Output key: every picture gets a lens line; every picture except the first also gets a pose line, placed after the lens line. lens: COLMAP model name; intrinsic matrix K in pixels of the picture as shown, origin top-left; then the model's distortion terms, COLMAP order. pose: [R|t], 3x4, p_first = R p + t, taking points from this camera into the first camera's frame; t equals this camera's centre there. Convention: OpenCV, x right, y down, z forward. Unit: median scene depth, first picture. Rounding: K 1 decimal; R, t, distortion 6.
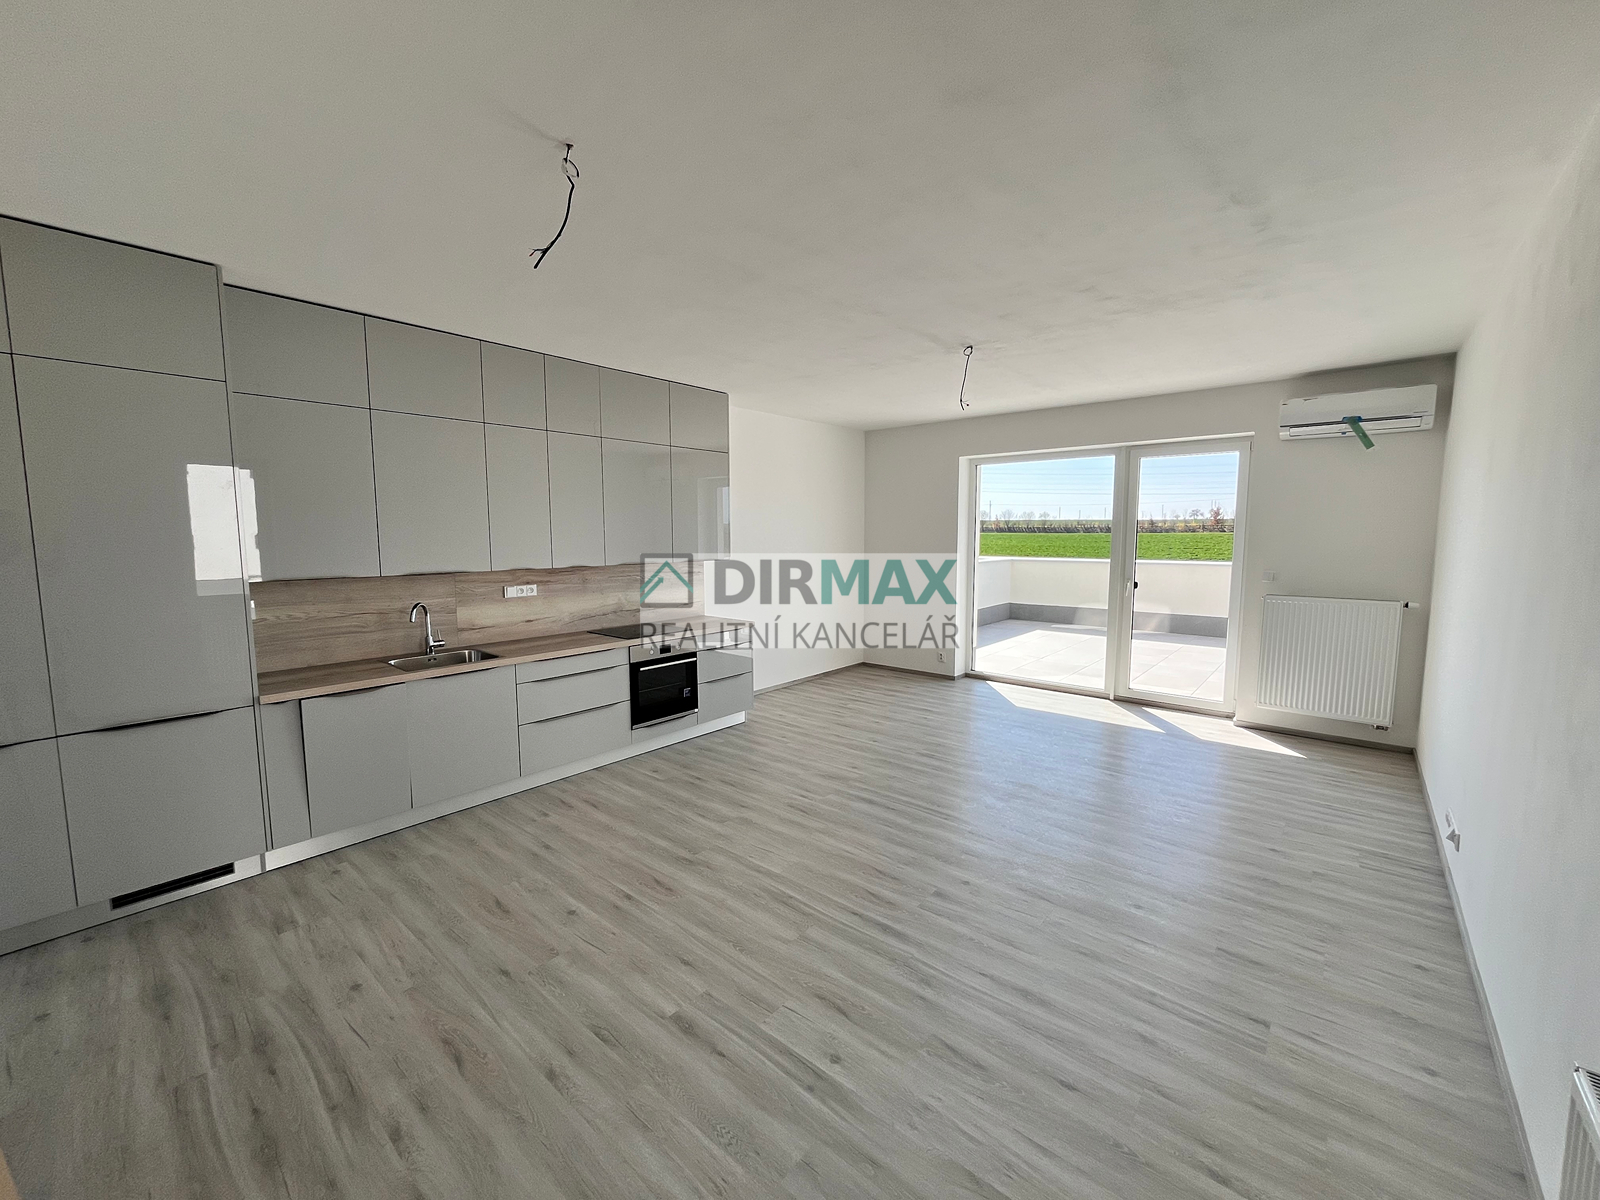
lens RADIAL K [[645.4, 0, 800.4], [0, 645.4, 598.3], [0, 0, 1]] dist [-0.001836, 0.000176]
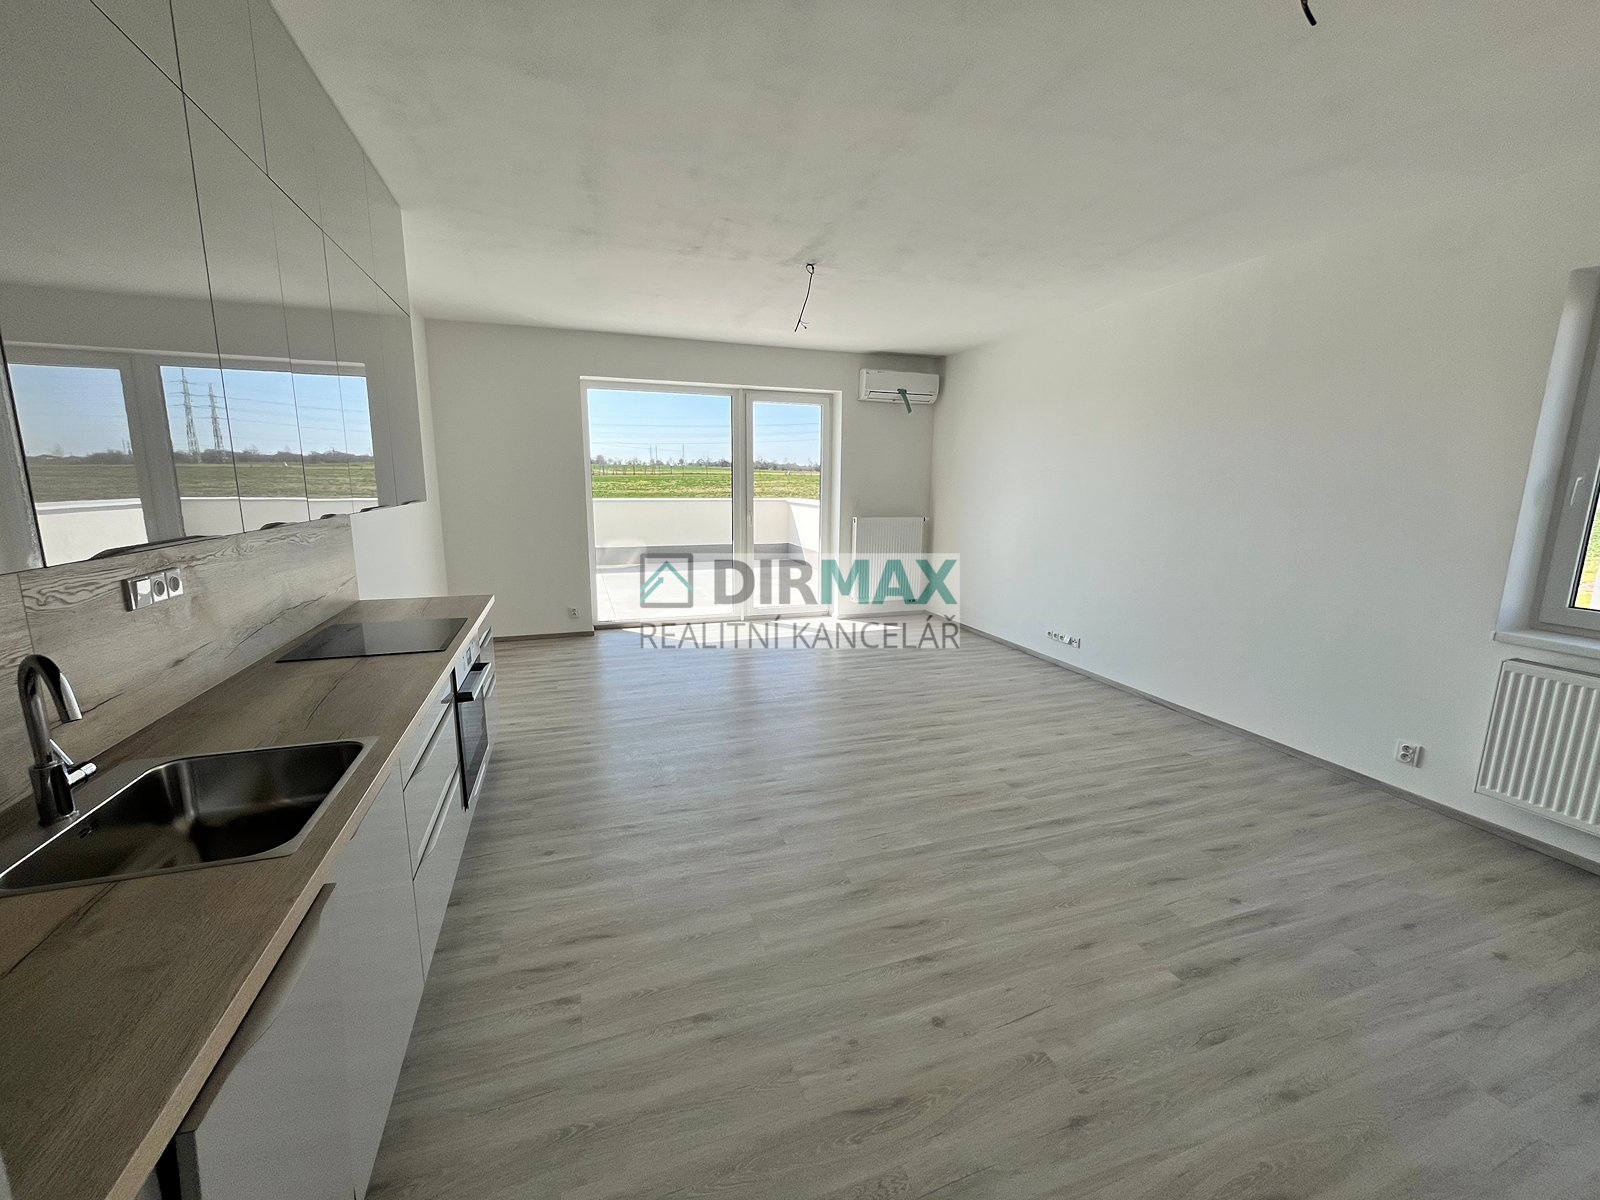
lens RADIAL K [[645.4, 0, 795.6], [0, 645.4, 596.3], [0, 0, 1]] dist [-0.001836, 0.000176]
pose [[0.503177, -0.147558, 0.851492, -0.783578], [0.077277, 0.989050, 0.125730, -0.033933], [-0.860721, 0.002537, 0.509070, 0.664786]]
